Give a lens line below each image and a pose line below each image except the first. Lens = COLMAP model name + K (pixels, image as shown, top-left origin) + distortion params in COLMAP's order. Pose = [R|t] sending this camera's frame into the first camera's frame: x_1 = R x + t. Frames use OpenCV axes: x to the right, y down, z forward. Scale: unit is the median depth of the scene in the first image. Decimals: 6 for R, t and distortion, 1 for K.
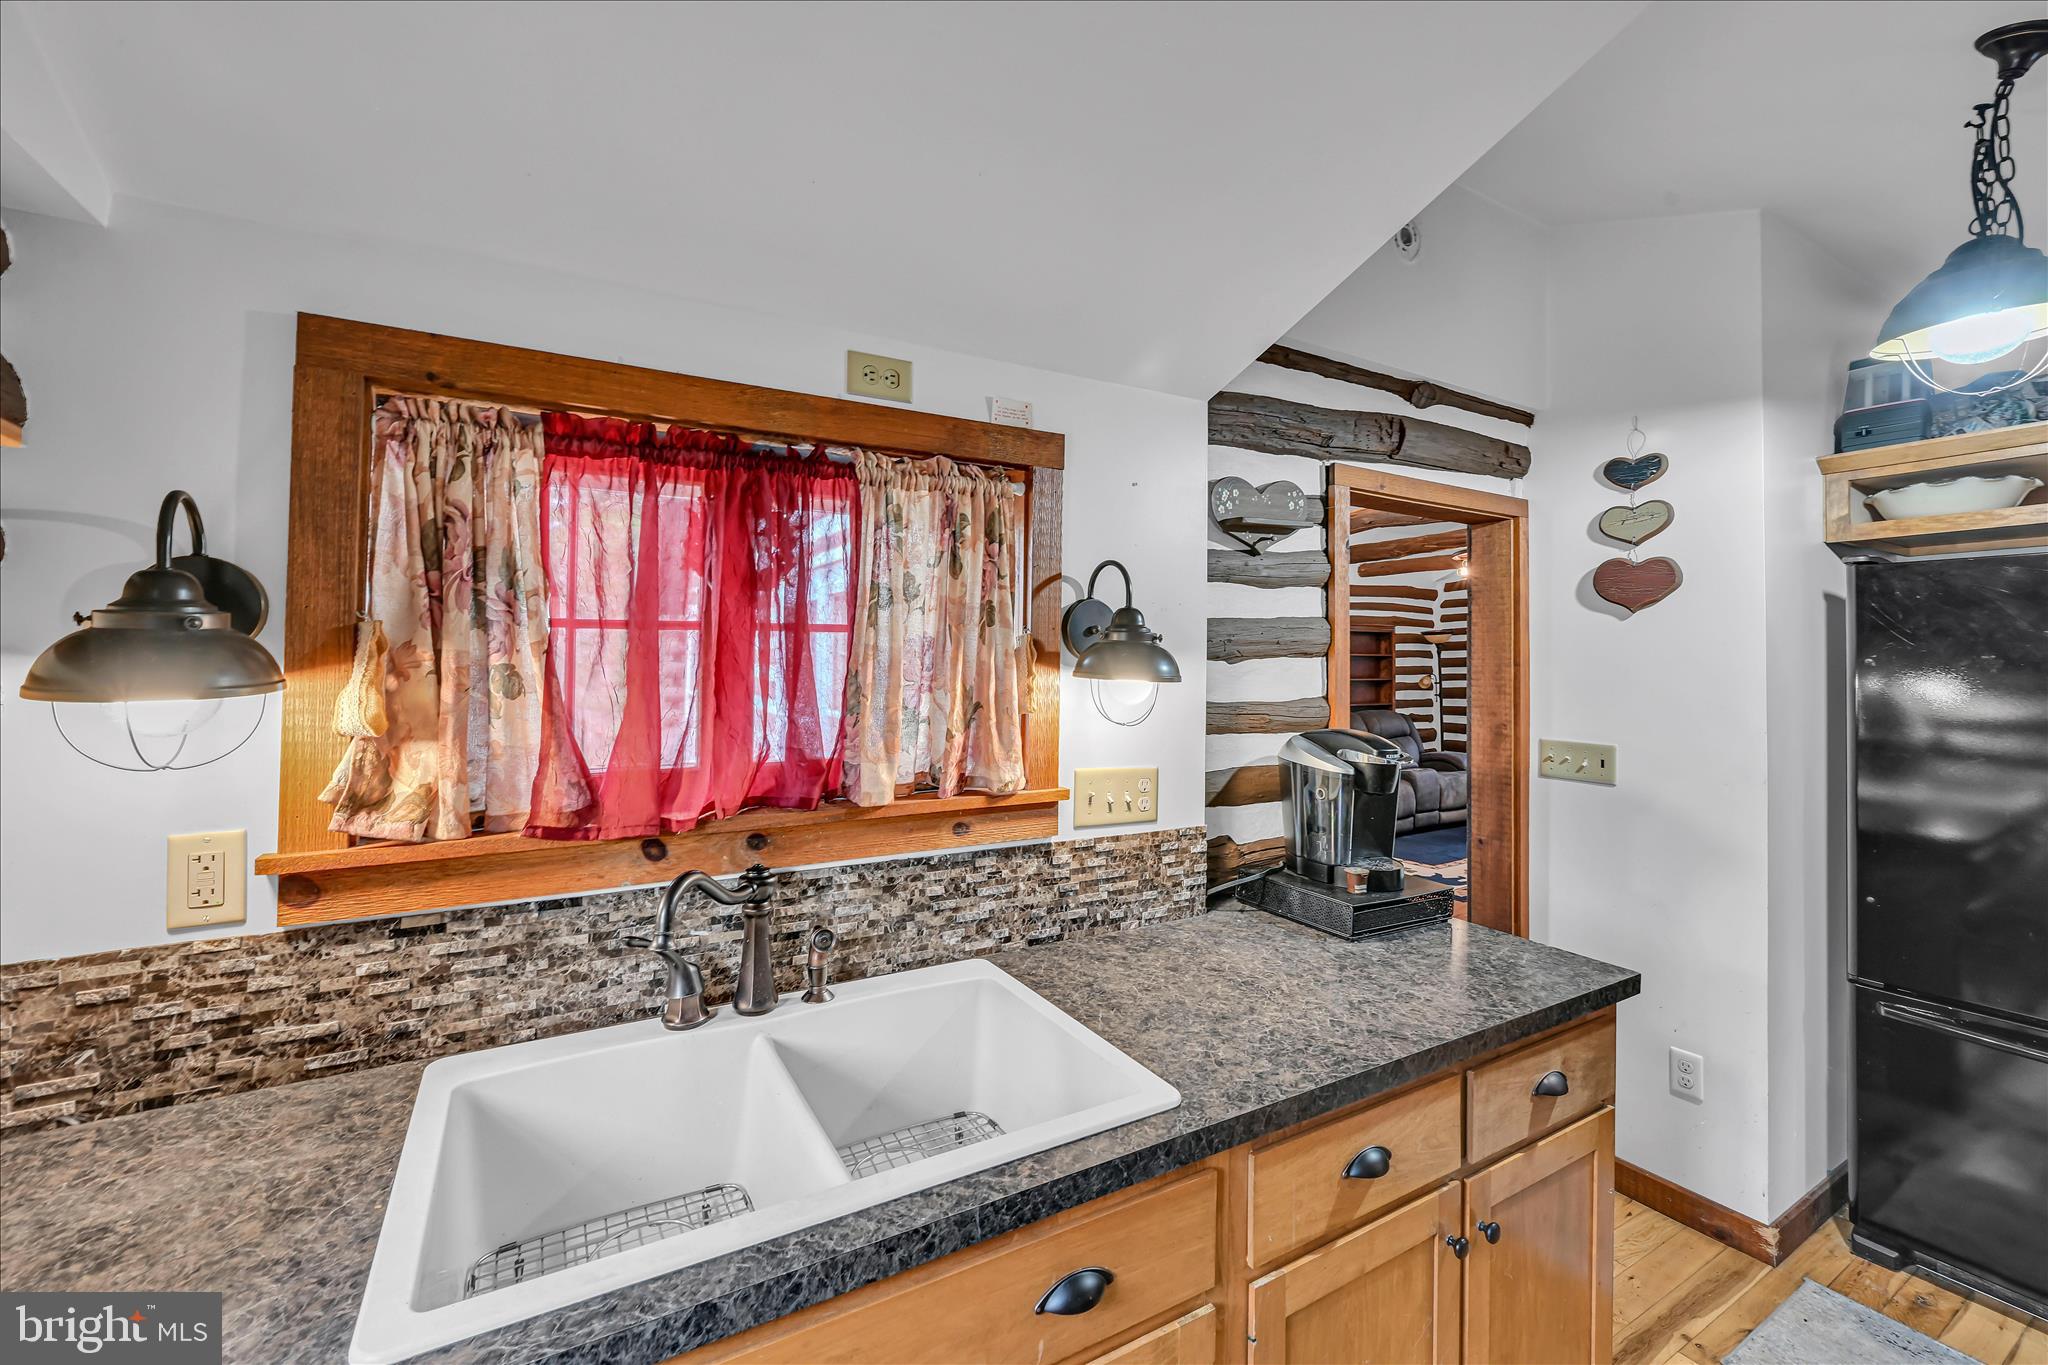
lens RADIAL K [[831.8, 0, 1027.8], [0, 831.8, 642.4], [0, 0, 1]] dist [0.000248, 0.000077]
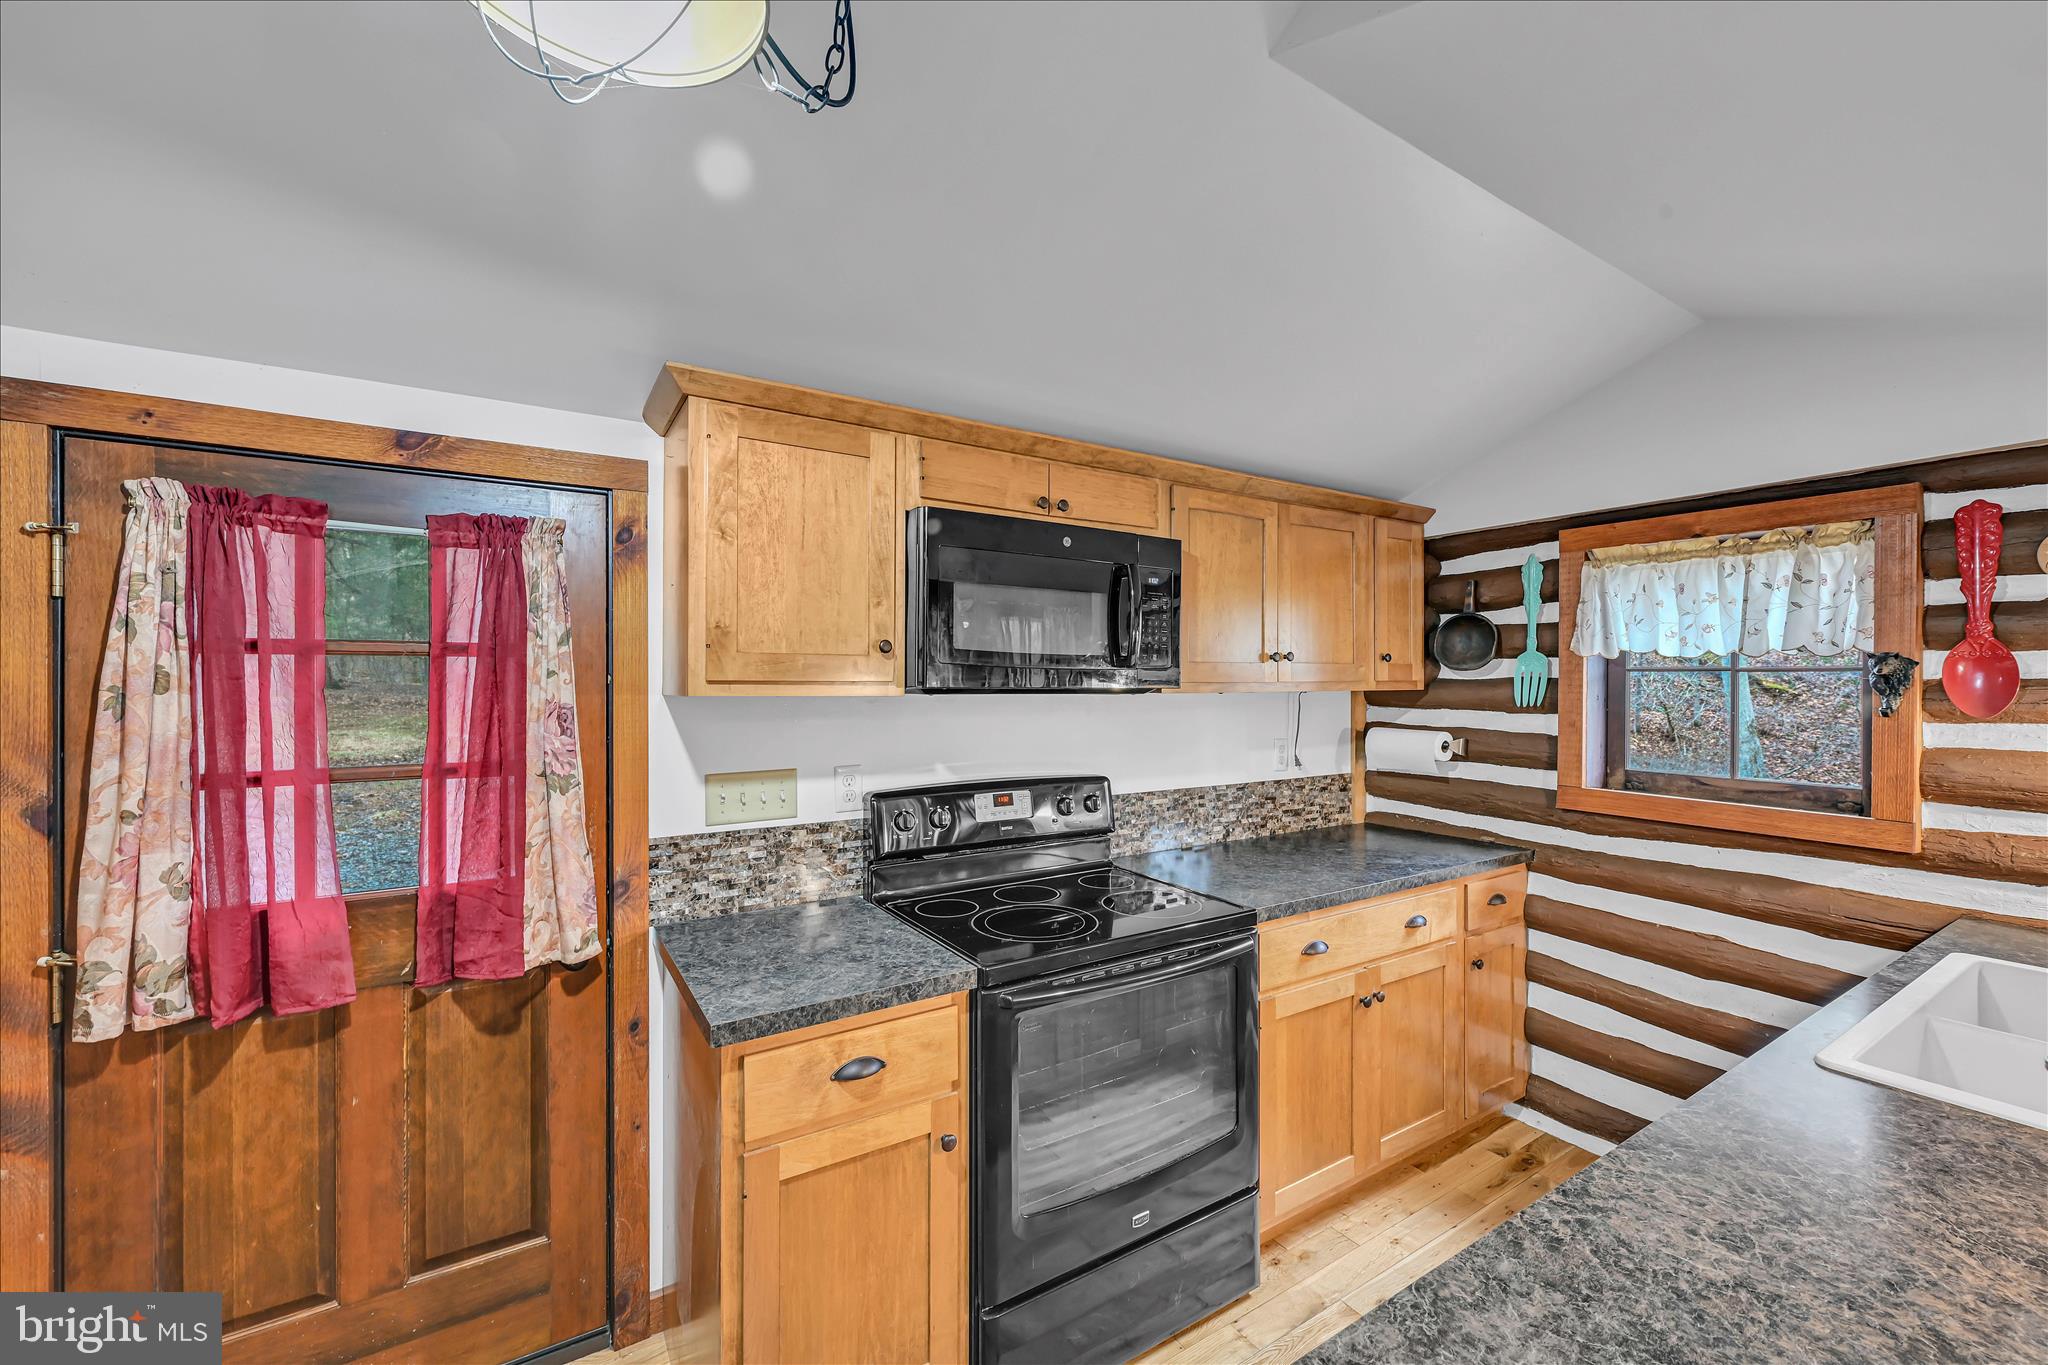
lens RADIAL K [[815.2, 0, 1024.0], [0, 815.2, 682.5], [0, 0, 1]] dist [-0.001542, 0.000010]
pose [[-0.999601, -0.008580, -0.026896, 0.792988], [-0.007949, 0.999693, -0.023466, 0.042978], [0.027089, -0.023243, -0.999363, 1.277970]]
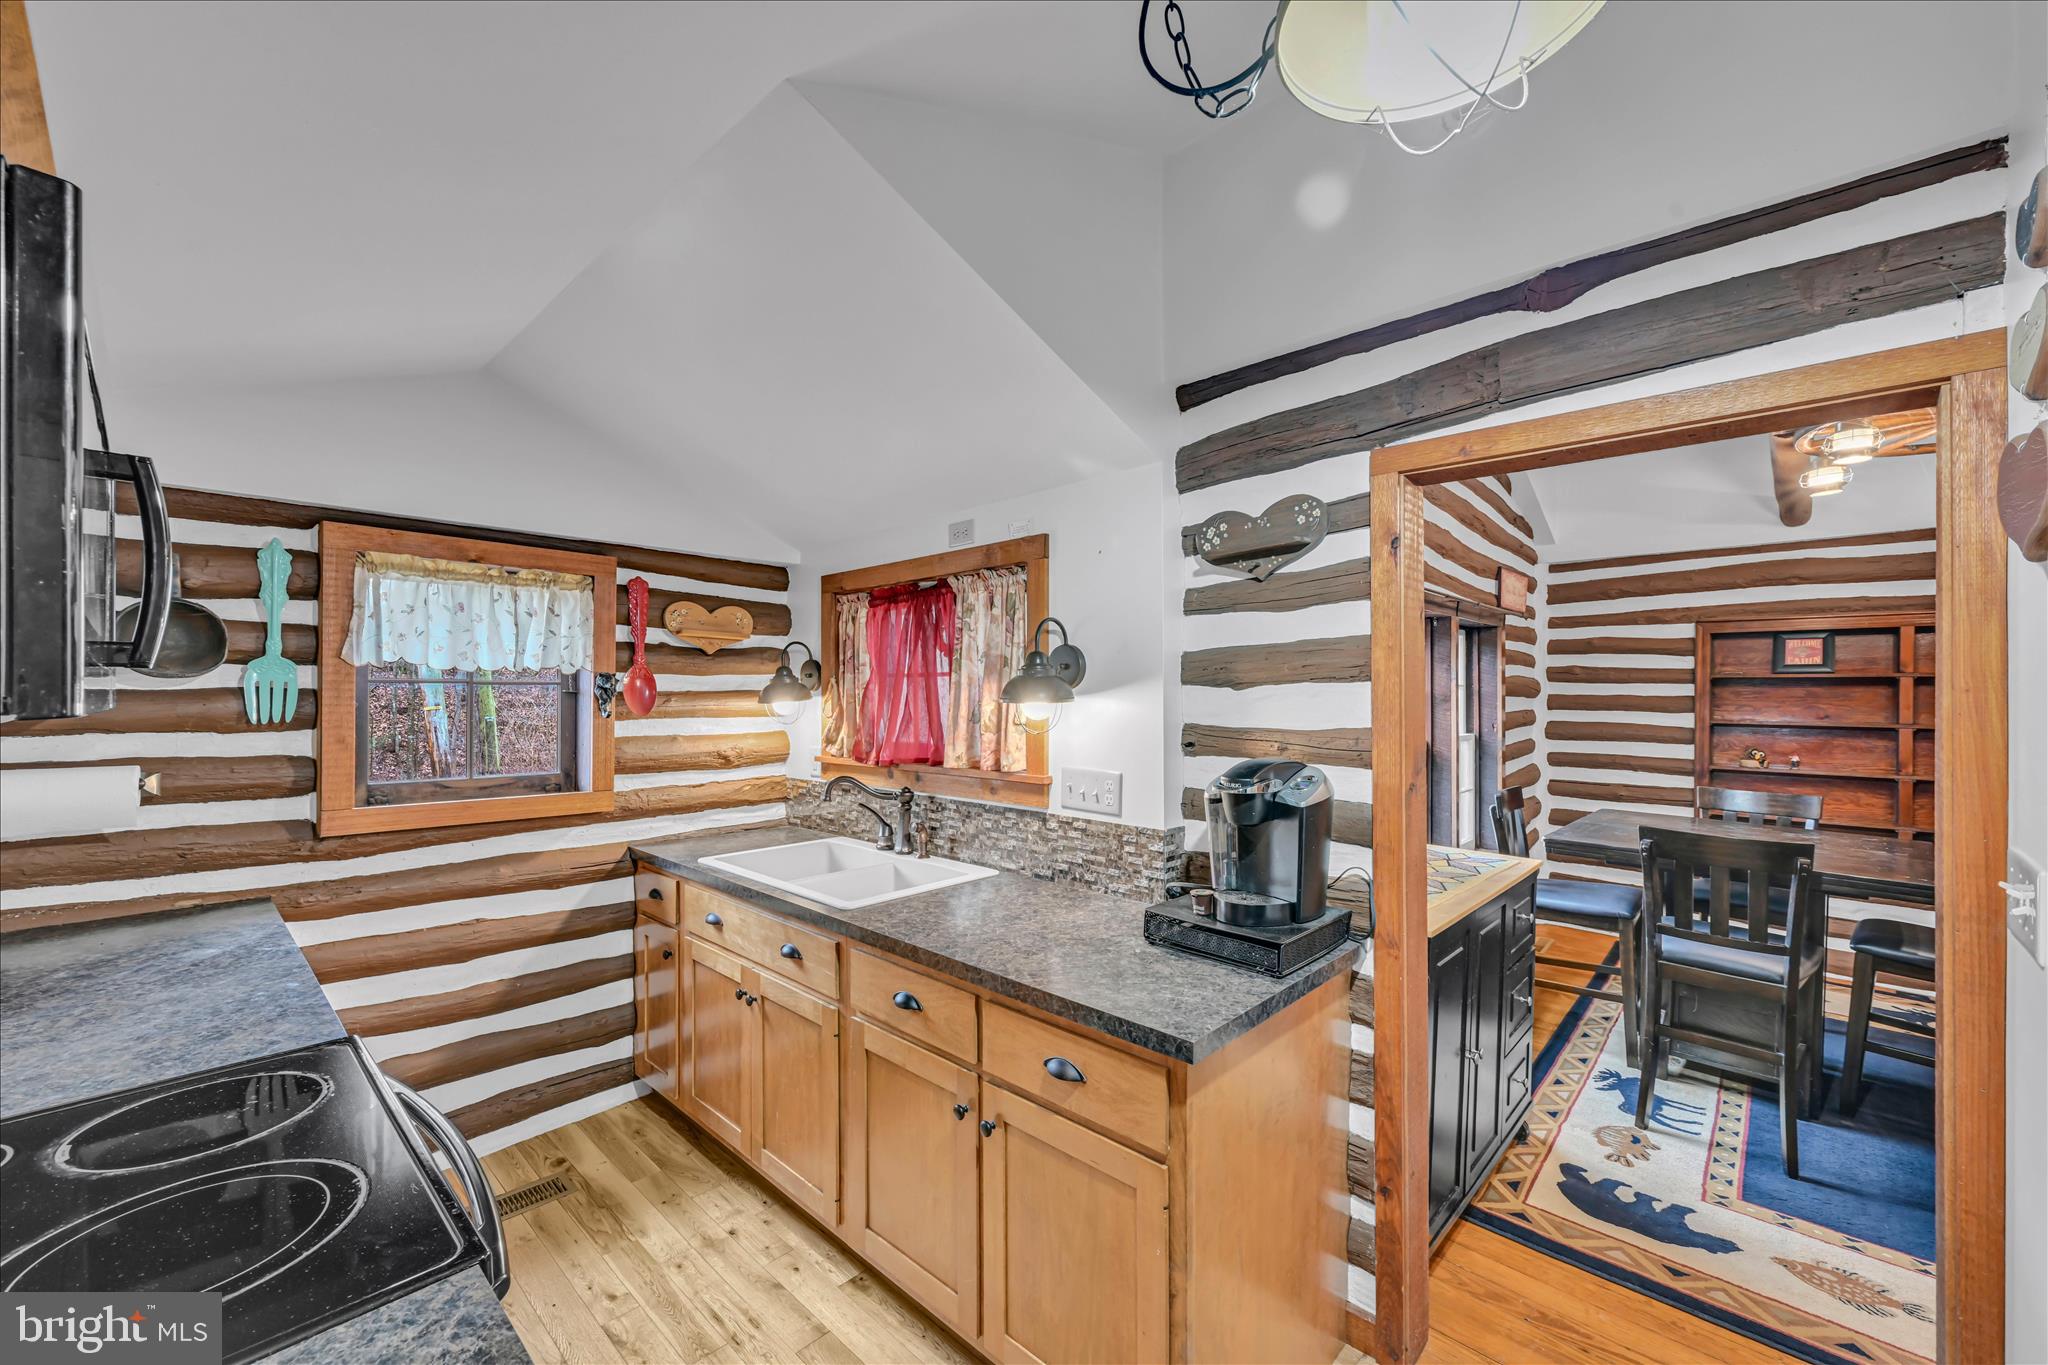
lens RADIAL K [[820.5, 0, 1025.1], [0, 820.5, 693.4], [0, 0, 1]] dist [-0.001072, 0.000508]
pose [[0.282260, -0.007497, -0.959309, 1.346127], [0.024468, 0.999700, -0.000613, 0.027842], [0.959026, -0.023299, 0.282358, 0.533001]]
